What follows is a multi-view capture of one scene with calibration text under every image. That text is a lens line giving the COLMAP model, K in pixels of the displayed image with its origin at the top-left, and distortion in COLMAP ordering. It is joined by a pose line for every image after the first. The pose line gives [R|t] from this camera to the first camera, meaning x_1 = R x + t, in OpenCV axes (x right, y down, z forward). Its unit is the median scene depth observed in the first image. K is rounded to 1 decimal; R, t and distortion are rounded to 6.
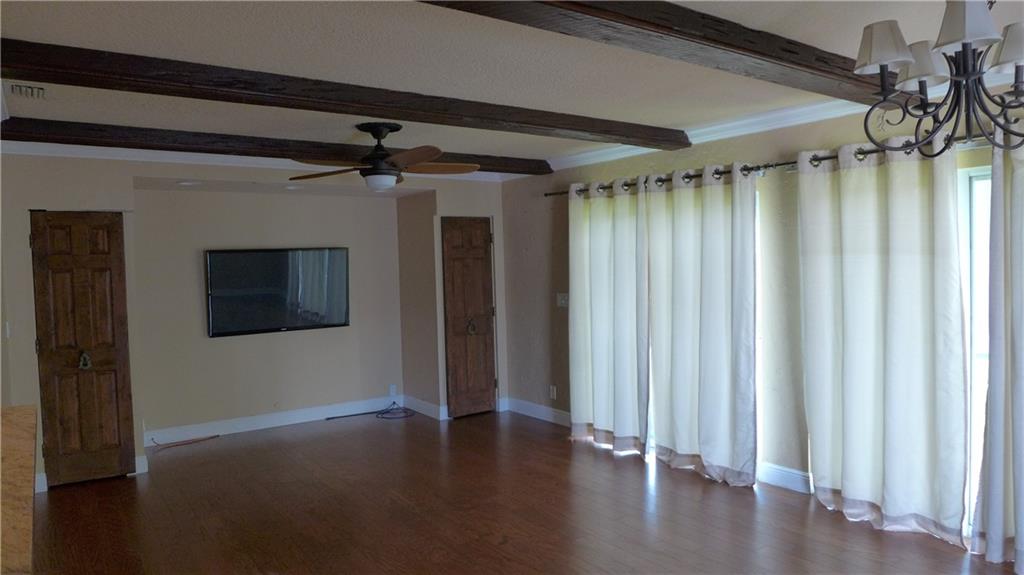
lens RADIAL K [[676.8, 0, 502.5], [0, 676.8, 290.6], [0, 0, 1]] dist [-0.035925, 0.002711]
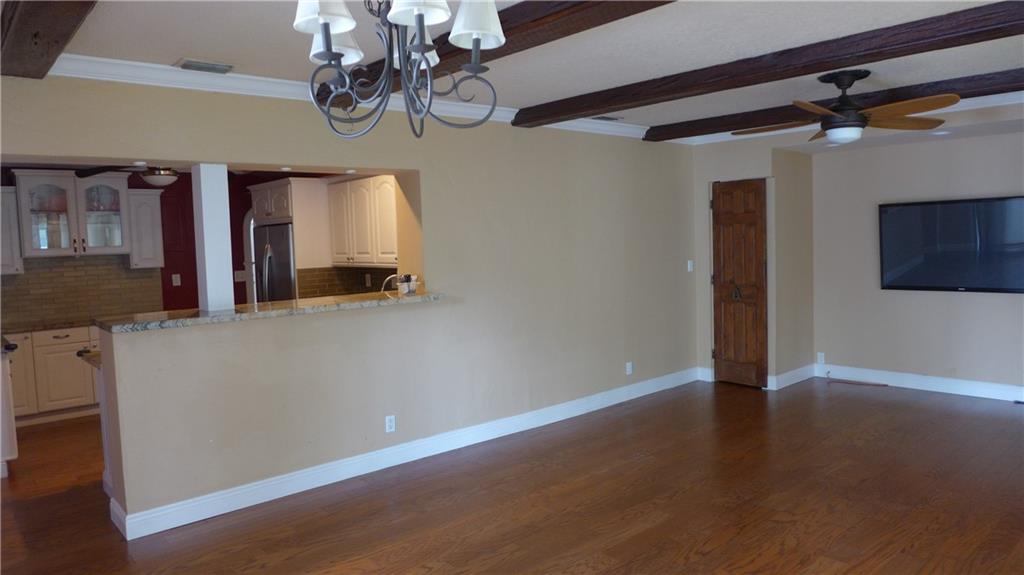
lens RADIAL K [[676.8, 0, 502.5], [0, 676.8, 290.6], [0, 0, 1]] dist [-0.035925, 0.002711]
pose [[0.108232, 0.100626, -0.989020, 0.656511], [-0.013719, 0.994920, 0.099725, -0.028381], [0.994031, 0.002775, 0.109063, 0.391560]]
